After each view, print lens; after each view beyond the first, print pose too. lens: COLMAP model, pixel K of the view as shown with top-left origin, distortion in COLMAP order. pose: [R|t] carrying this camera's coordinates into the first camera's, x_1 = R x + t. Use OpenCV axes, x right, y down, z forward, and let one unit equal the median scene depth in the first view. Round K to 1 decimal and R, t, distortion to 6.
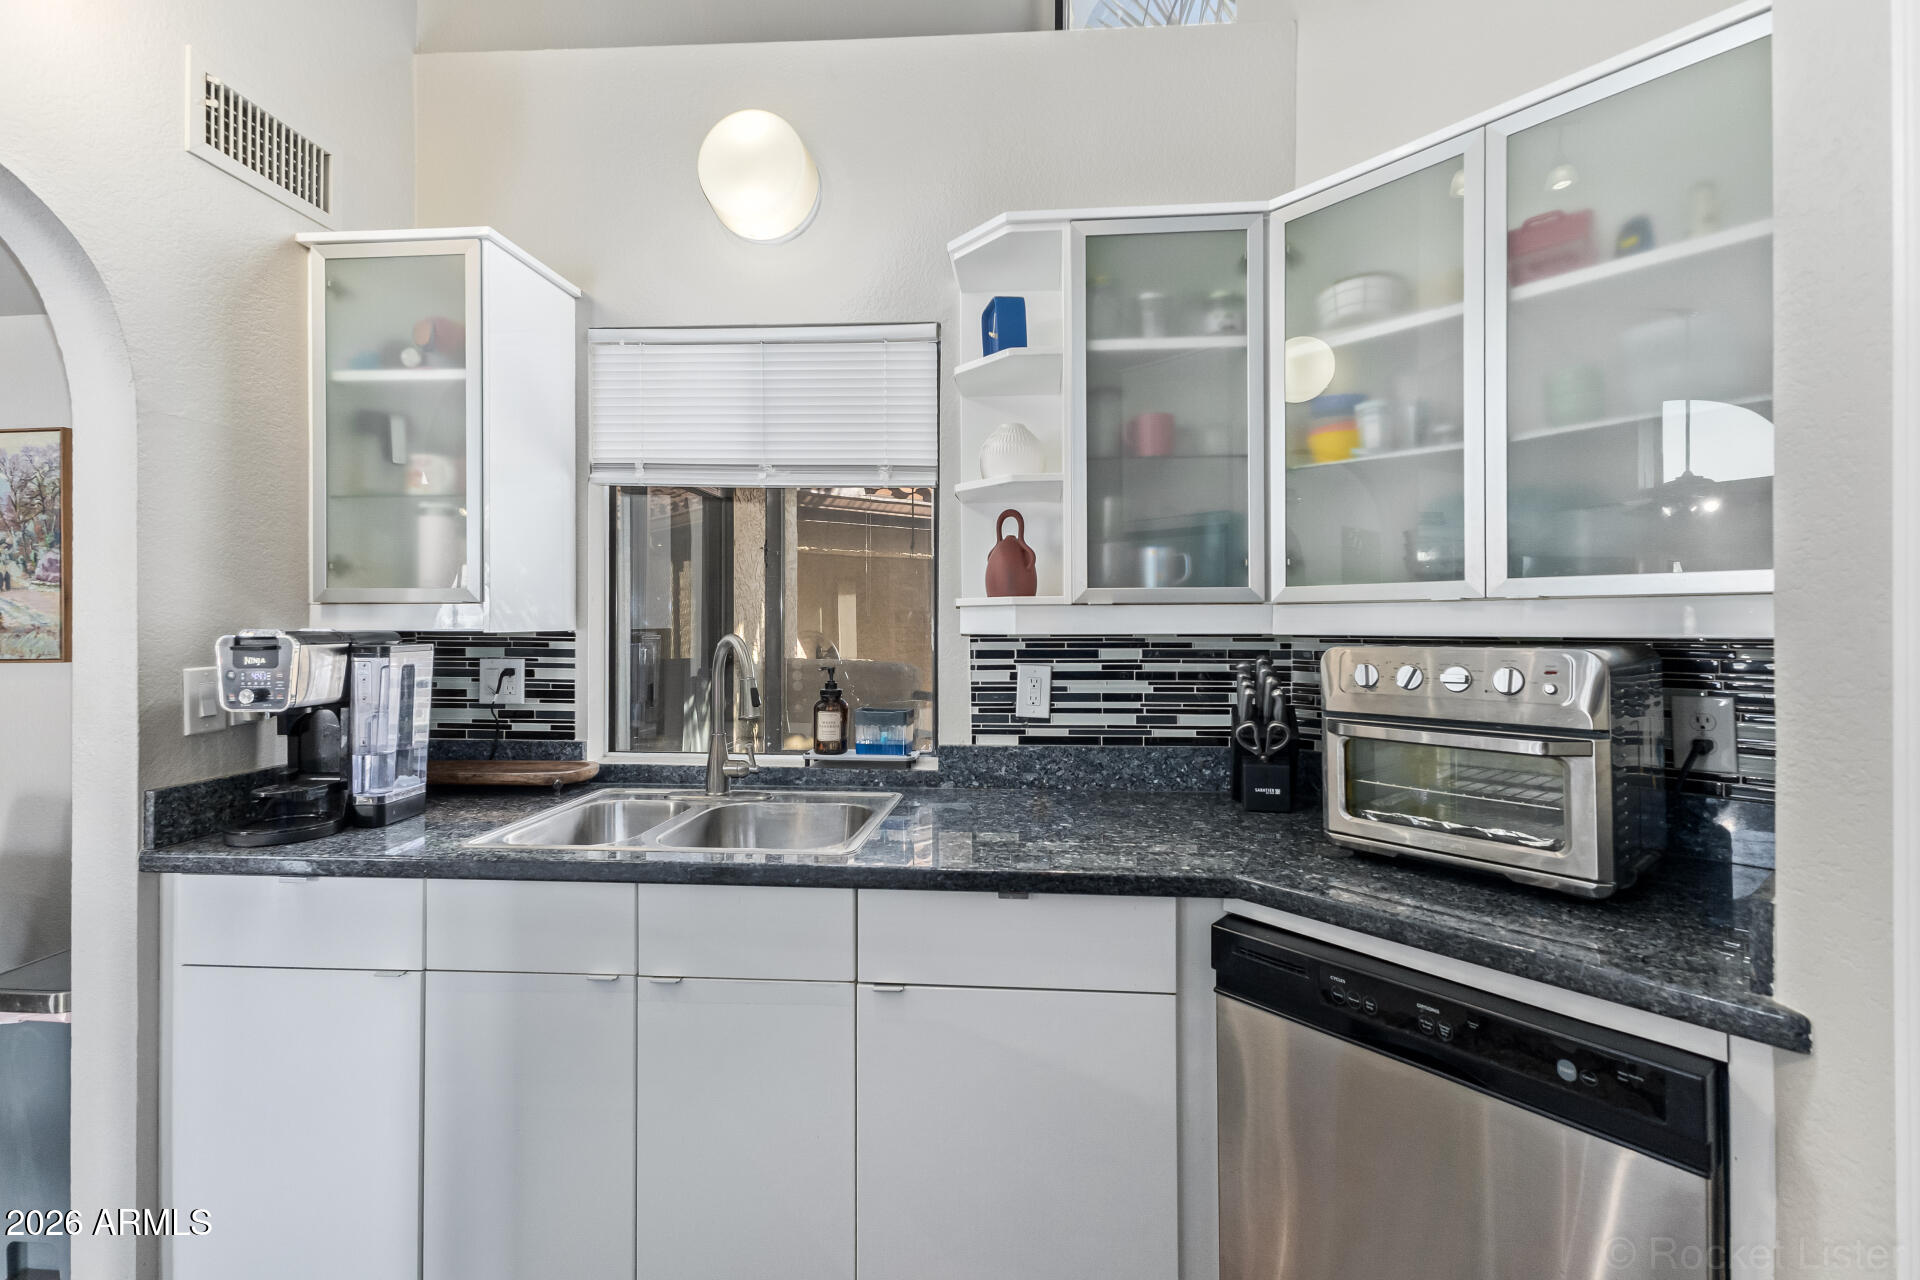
lens RADIAL K [[843.2, 0, 970.5], [0, 843.2, 613.2], [0, 0, 1]] dist [0.020026, -0.004885]
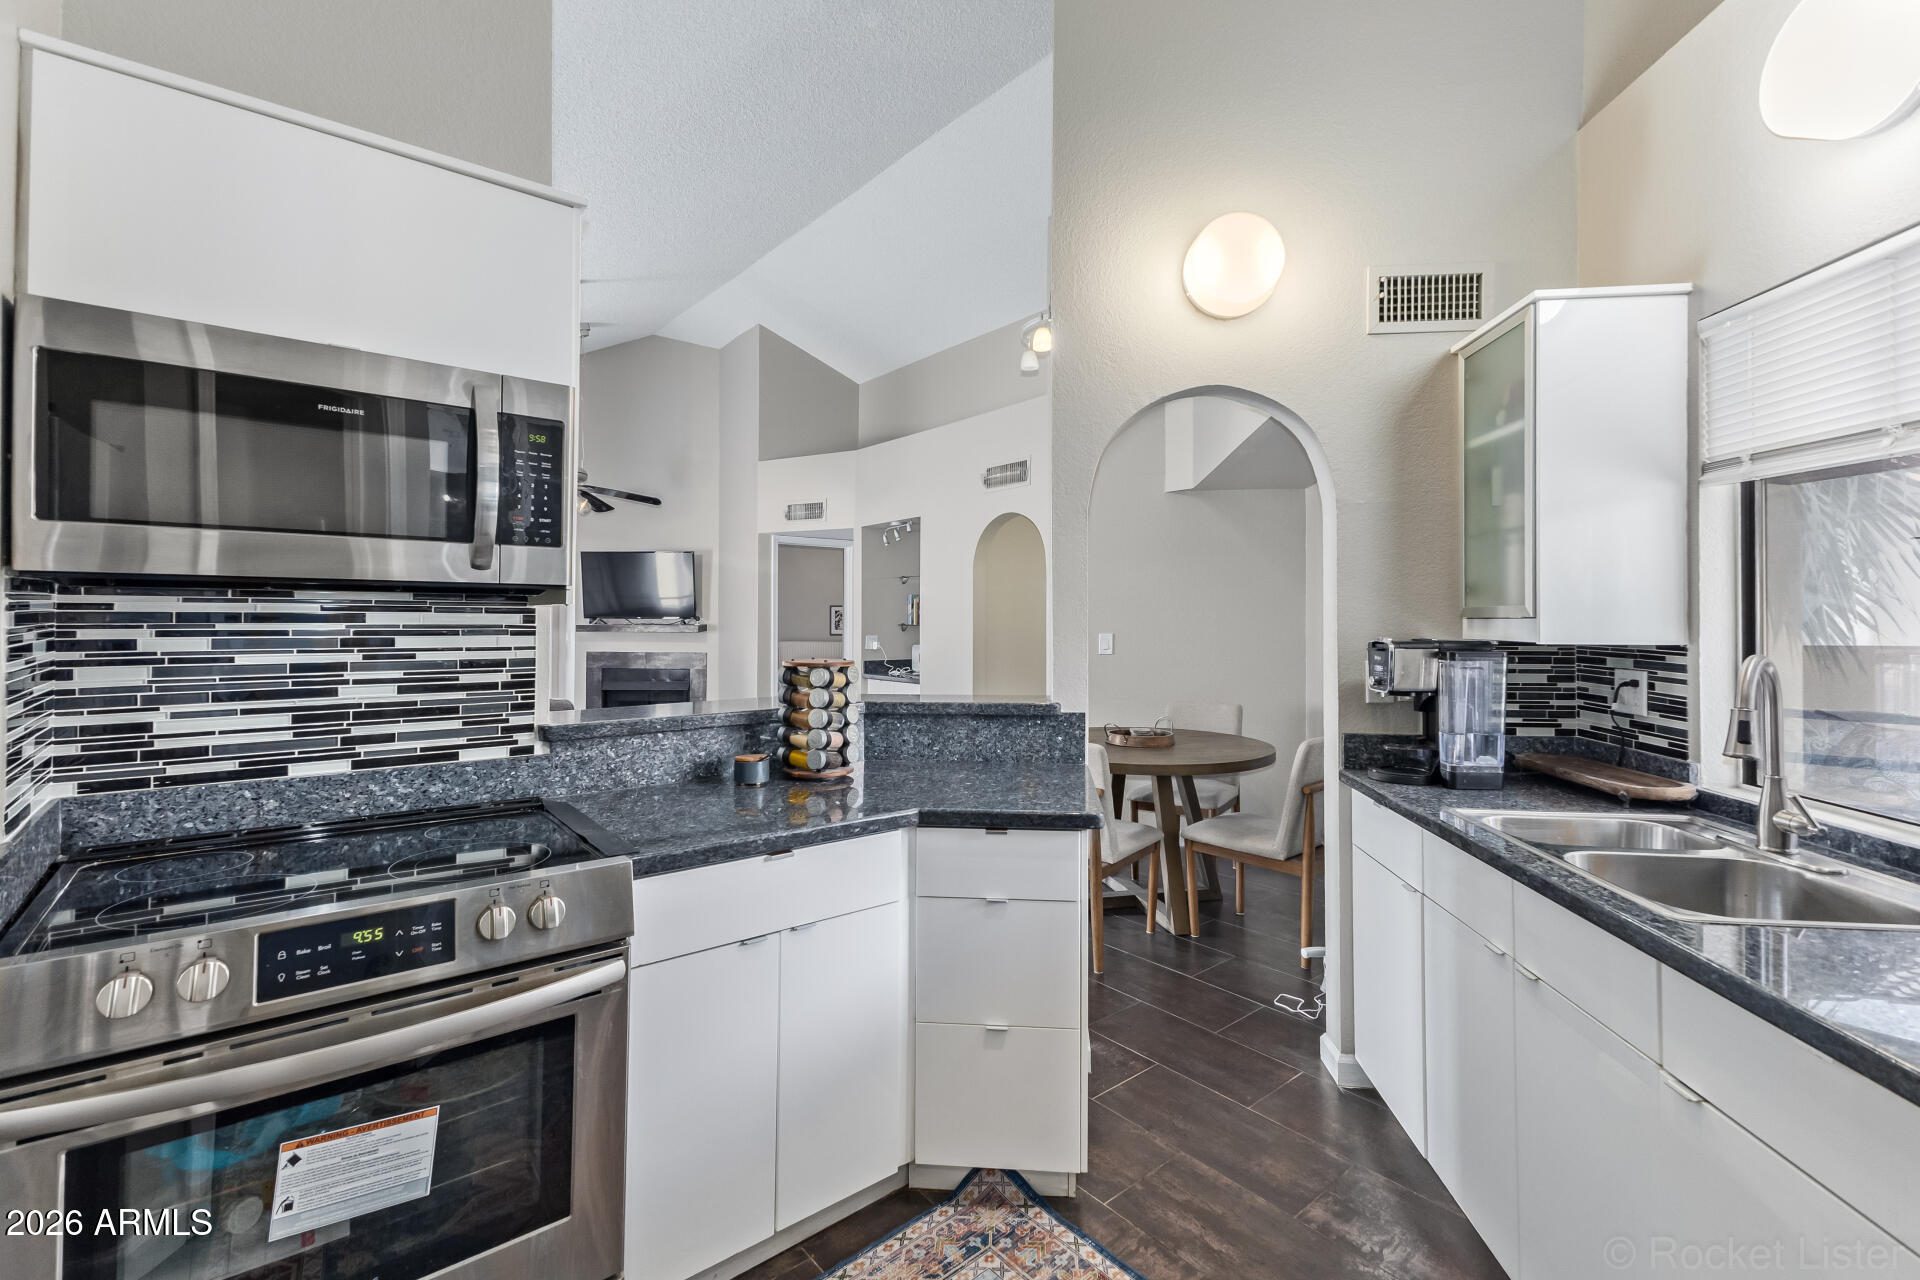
lens RADIAL K [[843.2, 0, 970.8], [0, 843.2, 596.9], [0, 0, 1]] dist [0.020026, -0.004885]
pose [[-0.003012, -0.026144, -0.999654, 0.523251], [0.006748, 0.999635, -0.026164, -0.014497], [0.999973, -0.006825, -0.002834, 0.215502]]
